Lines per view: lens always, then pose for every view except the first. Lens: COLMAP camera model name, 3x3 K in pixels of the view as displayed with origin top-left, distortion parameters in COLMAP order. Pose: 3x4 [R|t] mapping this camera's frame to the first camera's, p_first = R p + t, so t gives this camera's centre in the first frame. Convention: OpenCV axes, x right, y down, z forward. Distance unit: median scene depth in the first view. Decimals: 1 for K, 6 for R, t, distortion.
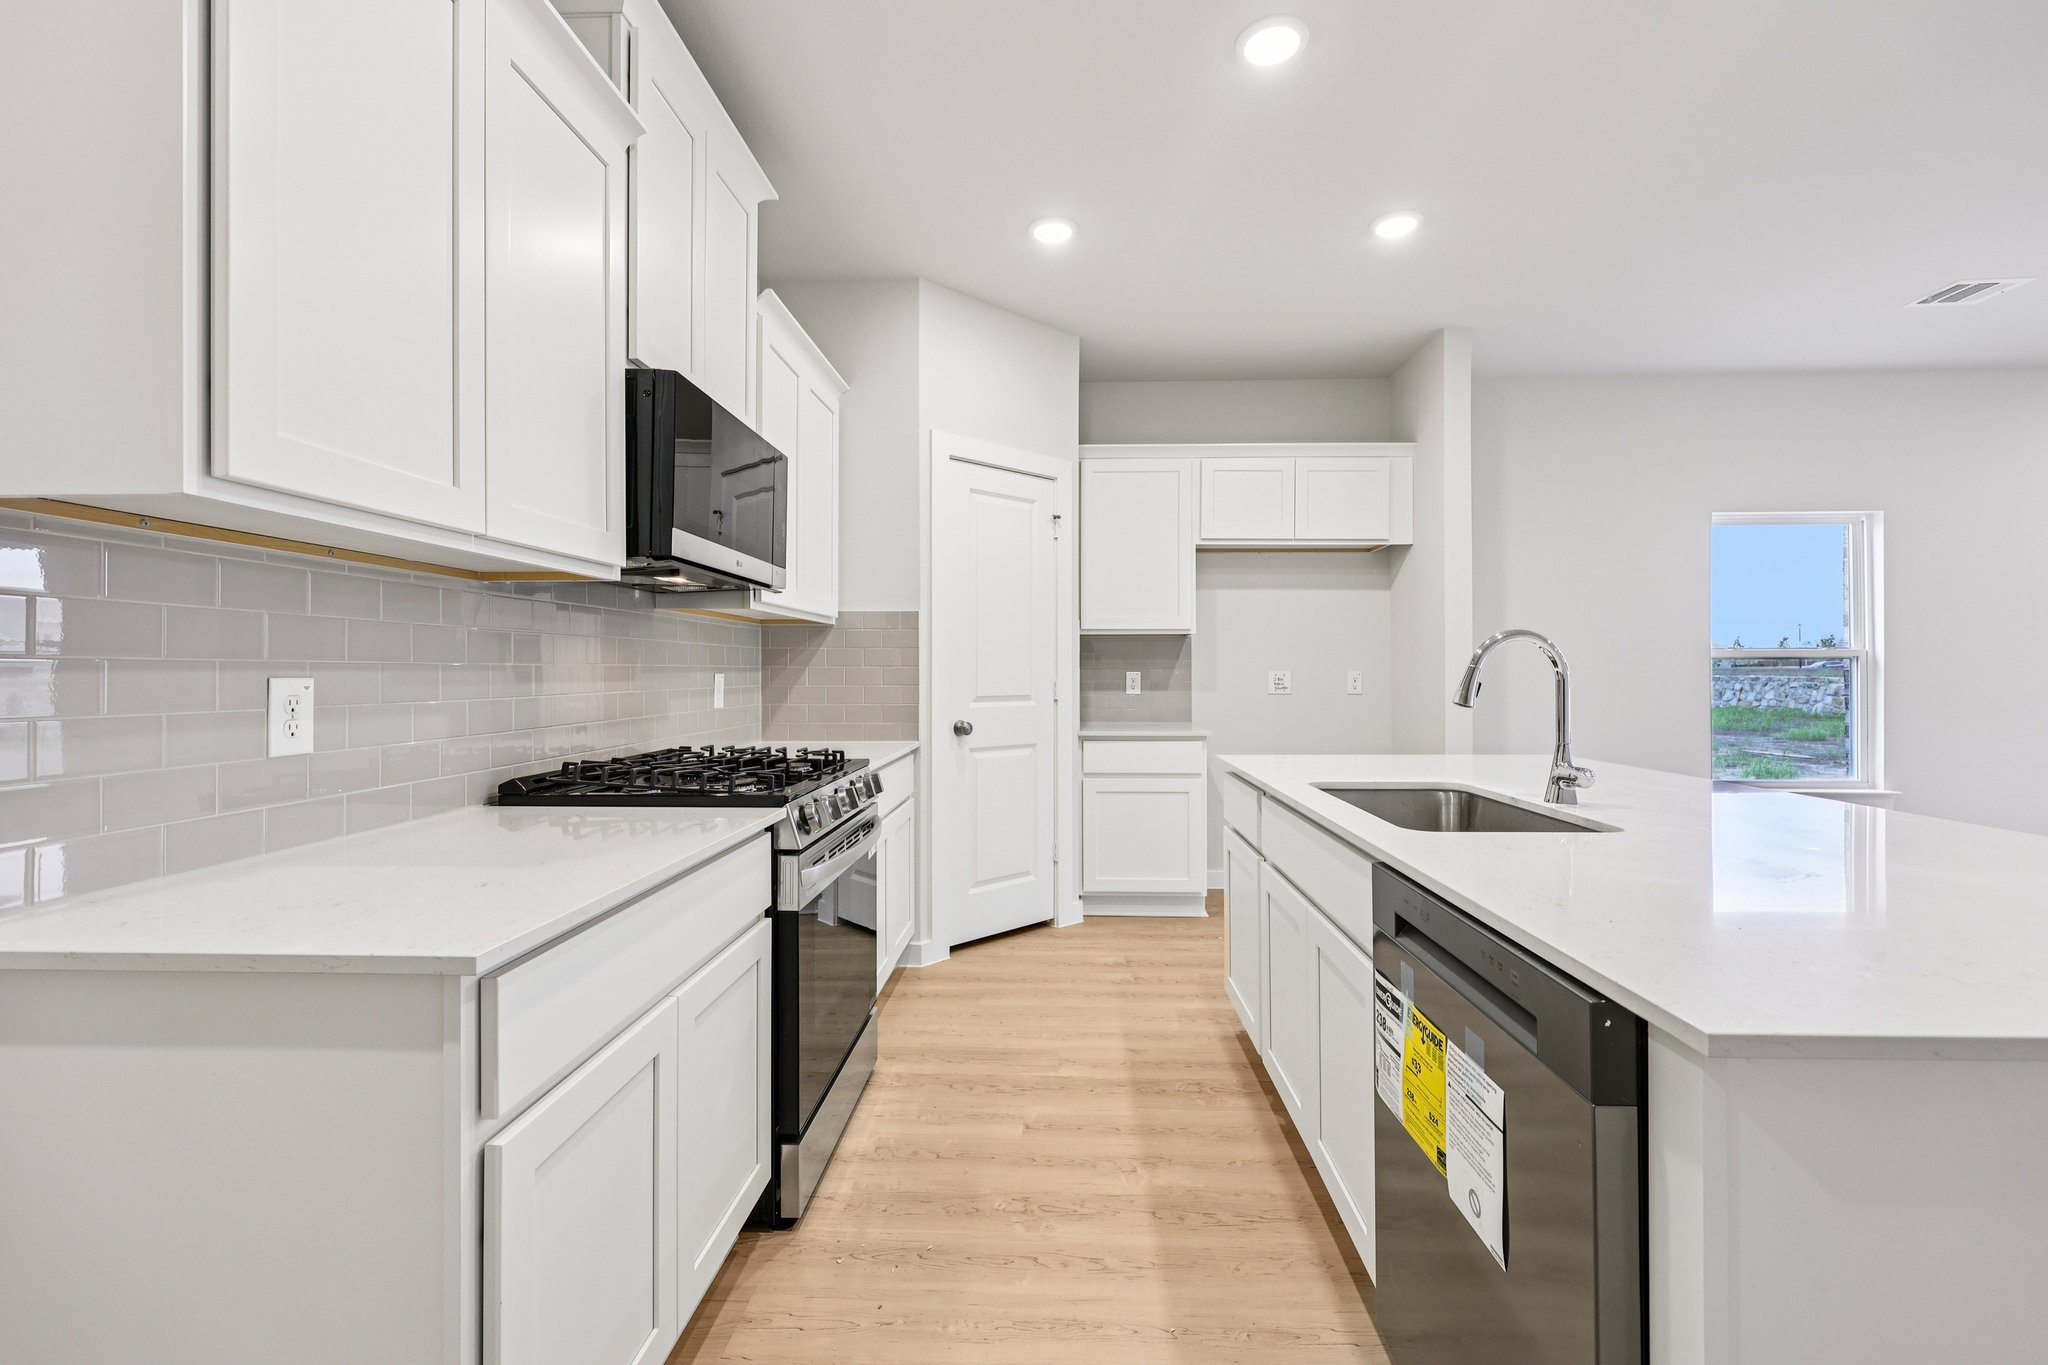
lens RADIAL K [[872.2, 0, 1044.9], [0, 872.2, 670.6], [0, 0, 1]] dist [0.000960, 0.000439]
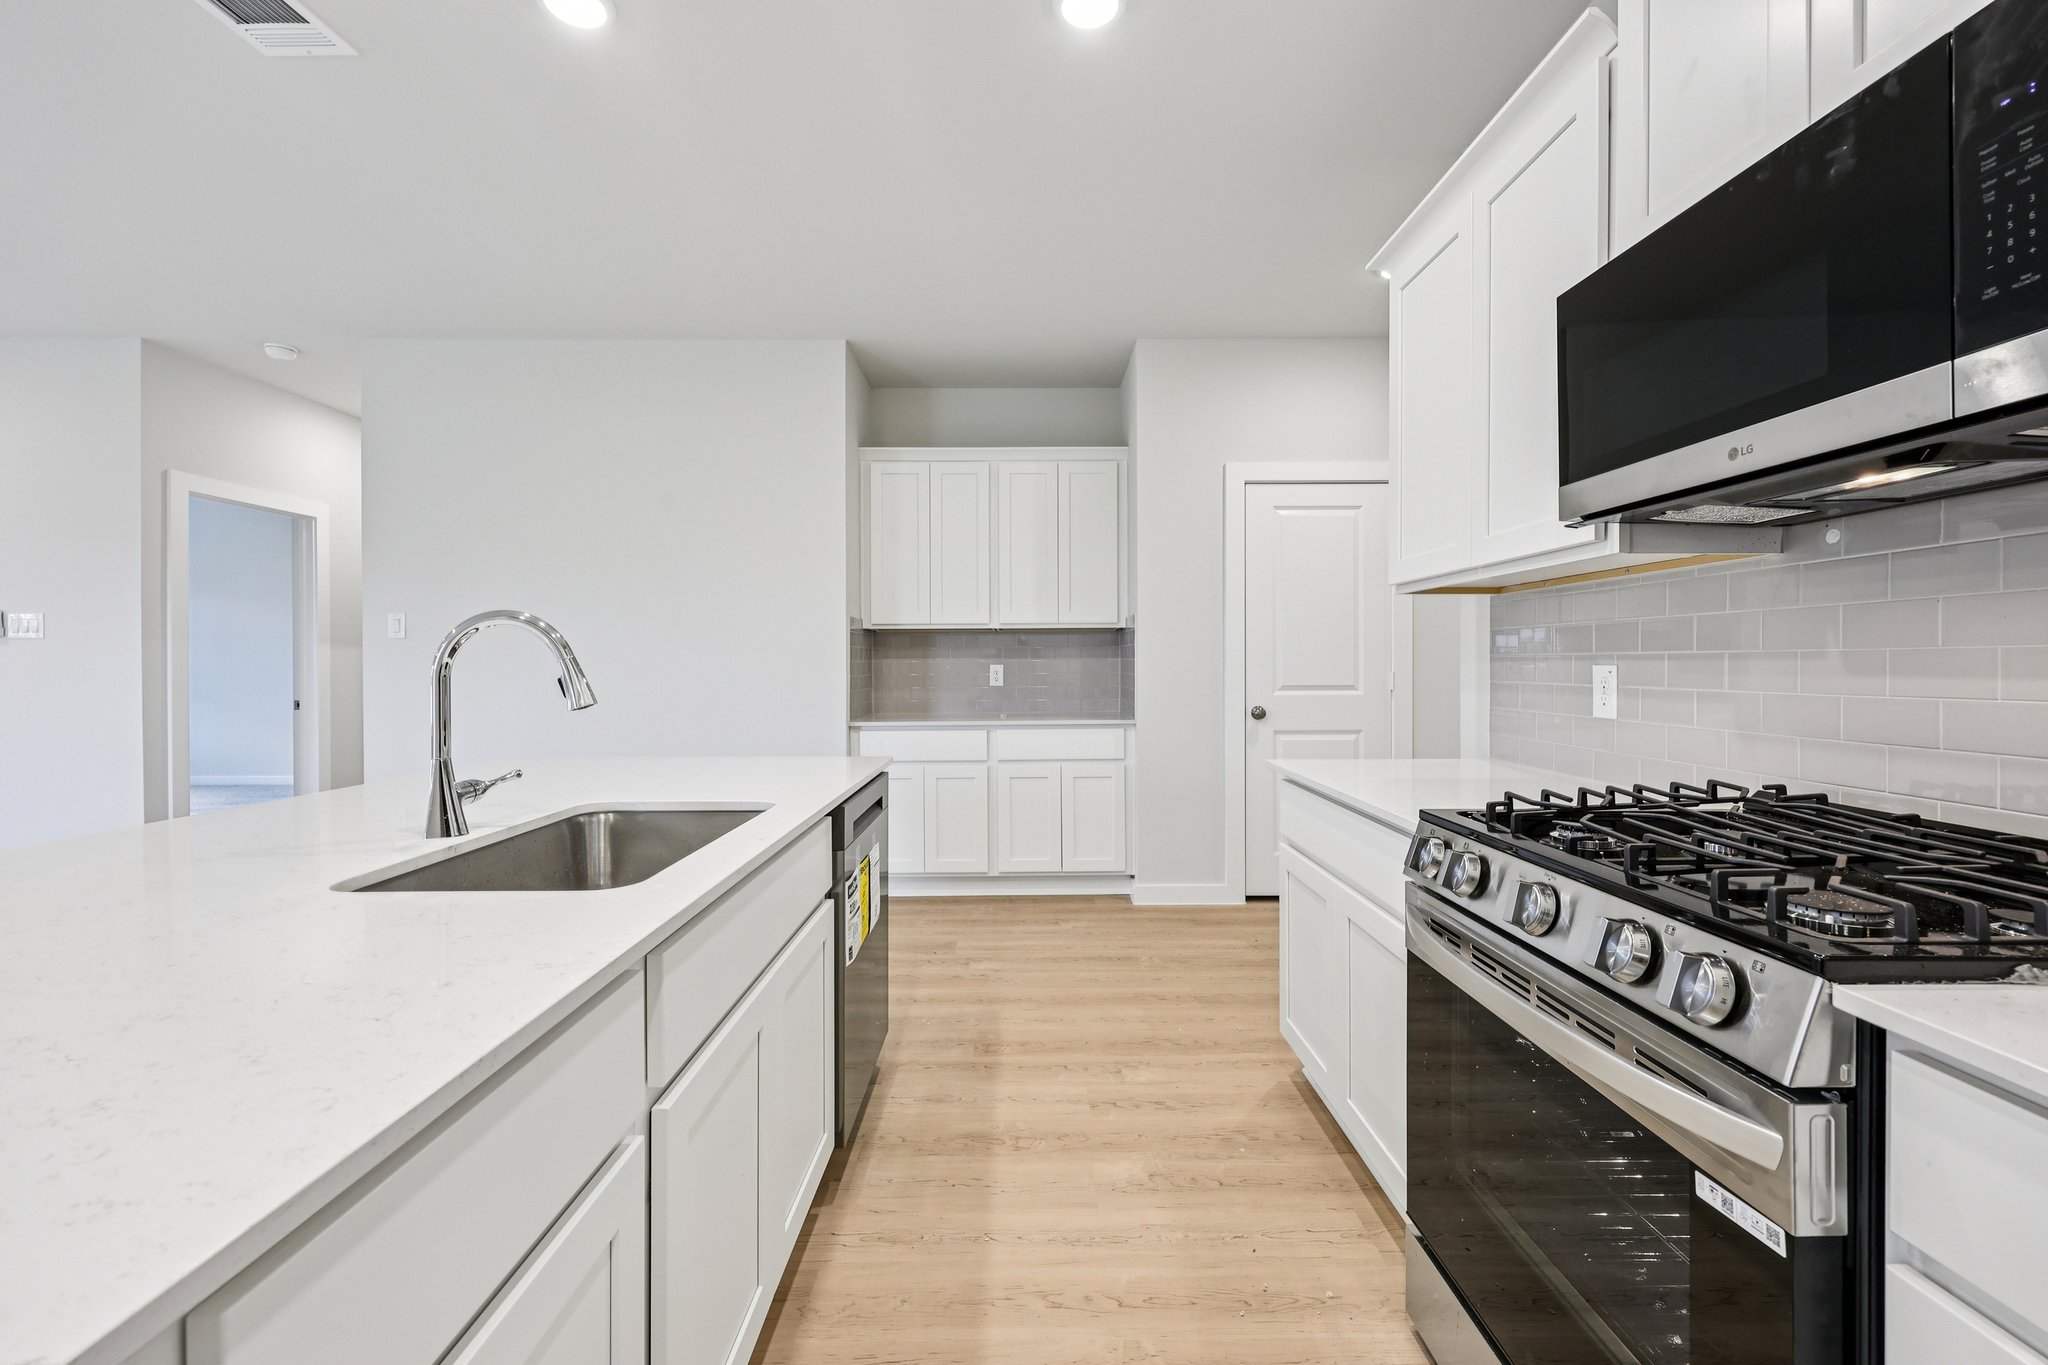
lens RADIAL K [[848.4, 0, 1031.9], [0, 848.4, 673.6], [0, 0, 1]] dist [0.000276, 0.000412]
pose [[-0.999209, 0.003228, -0.039638, 0.057144], [0.002854, 0.999951, 0.009483, 0.002238], [0.039666, 0.009363, -0.999169, 0.936341]]
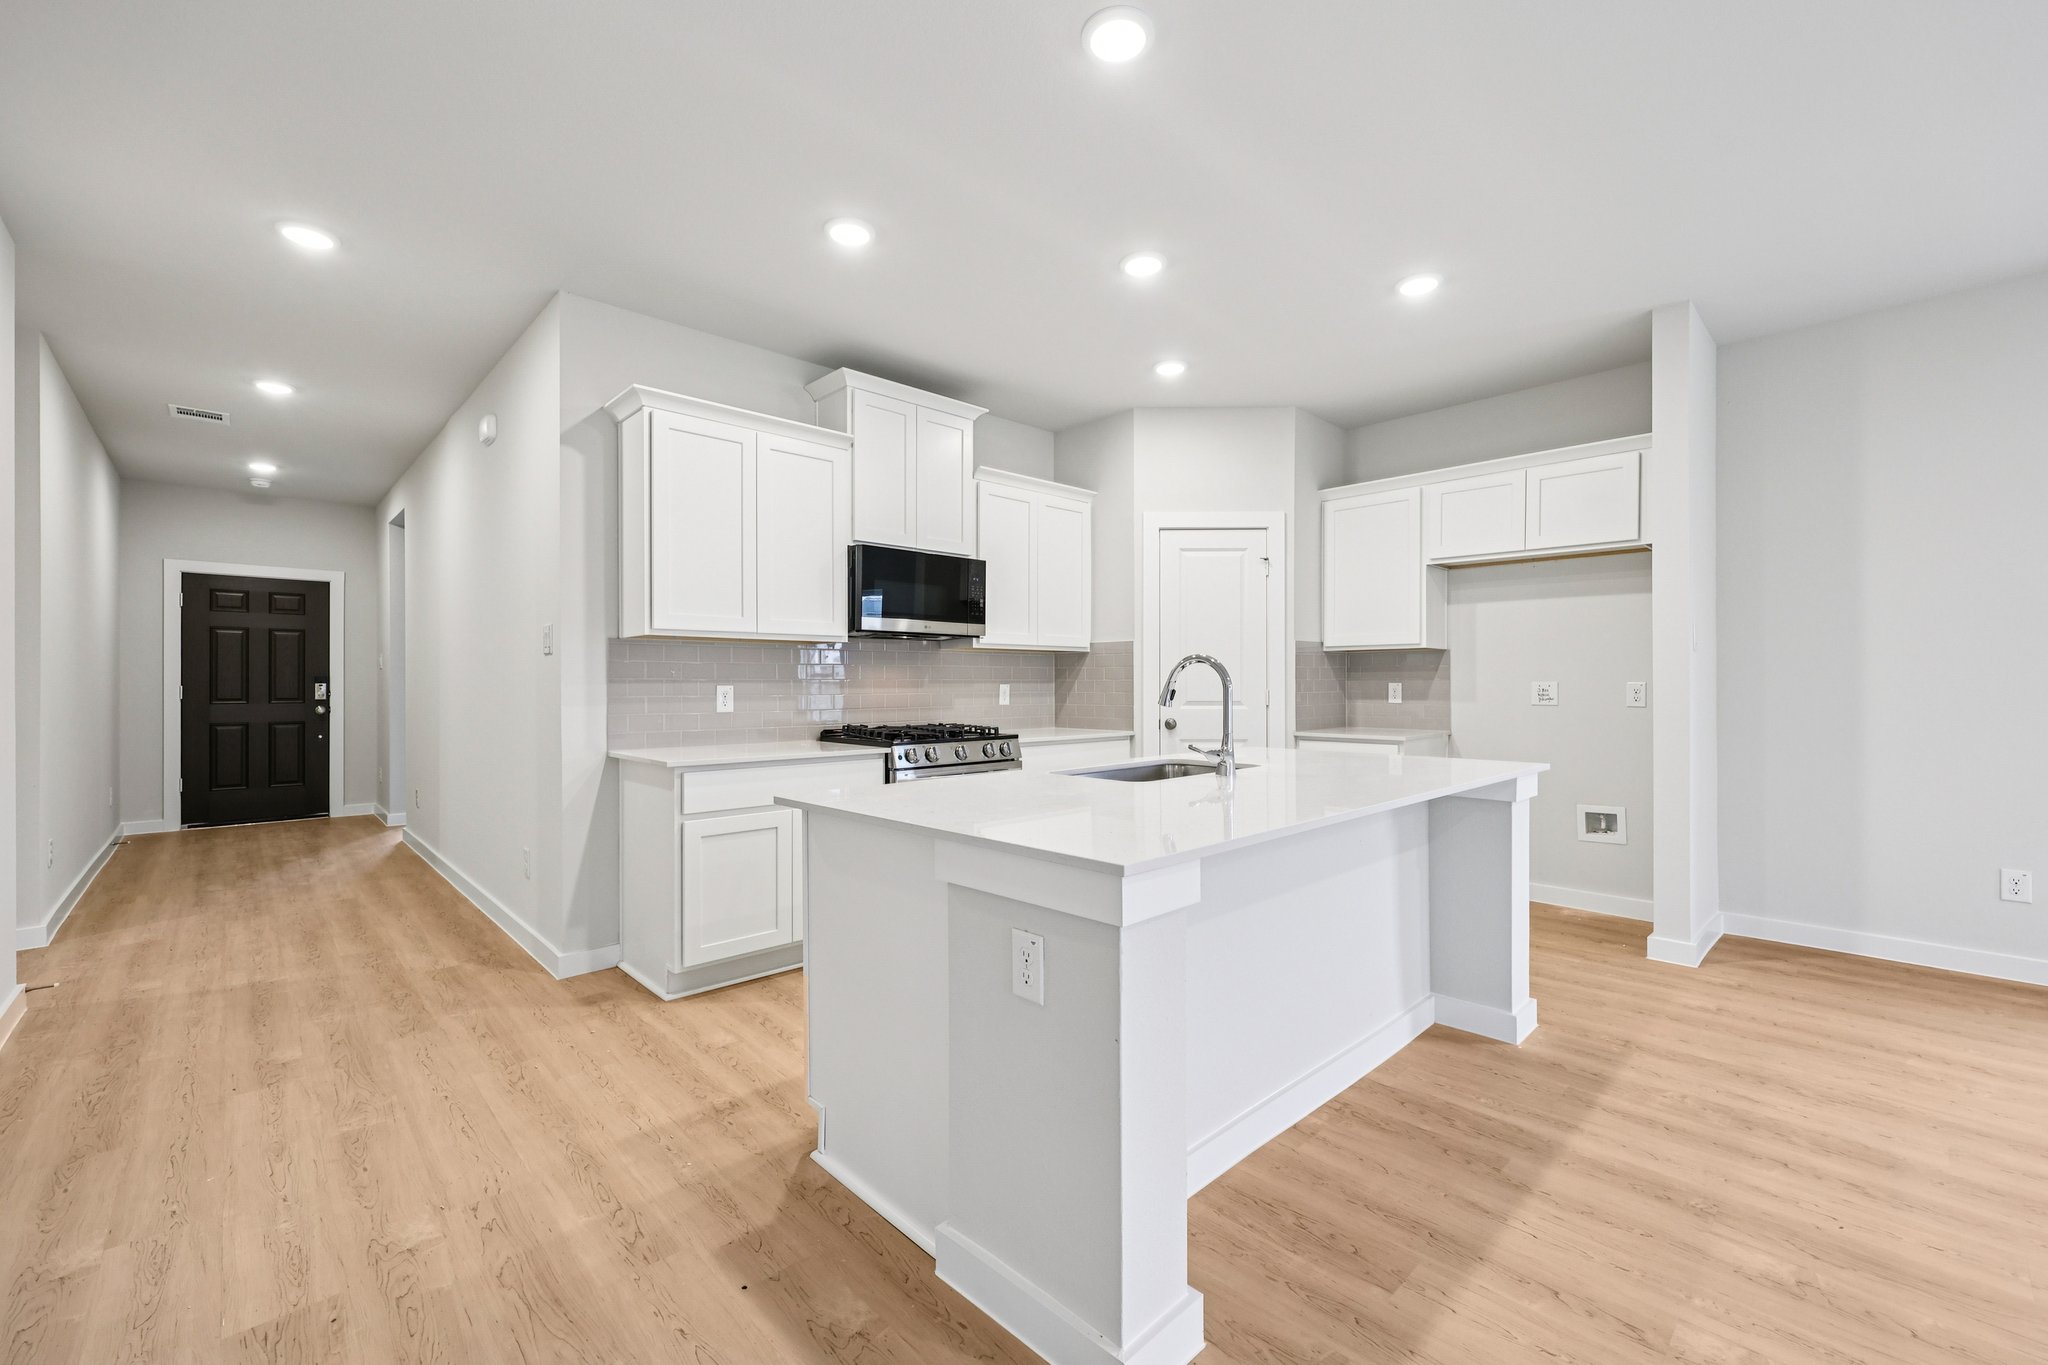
lens RADIAL K [[848.4, 0, 1037.2], [0, 848.4, 676.6], [0, 0, 1]] dist [0.000276, 0.000412]
pose [[0.715042, -0.005153, -0.699062, 0.710353], [0.001595, 0.999982, -0.005740, -0.001118], [0.699079, 0.002990, 0.715038, -0.105157]]
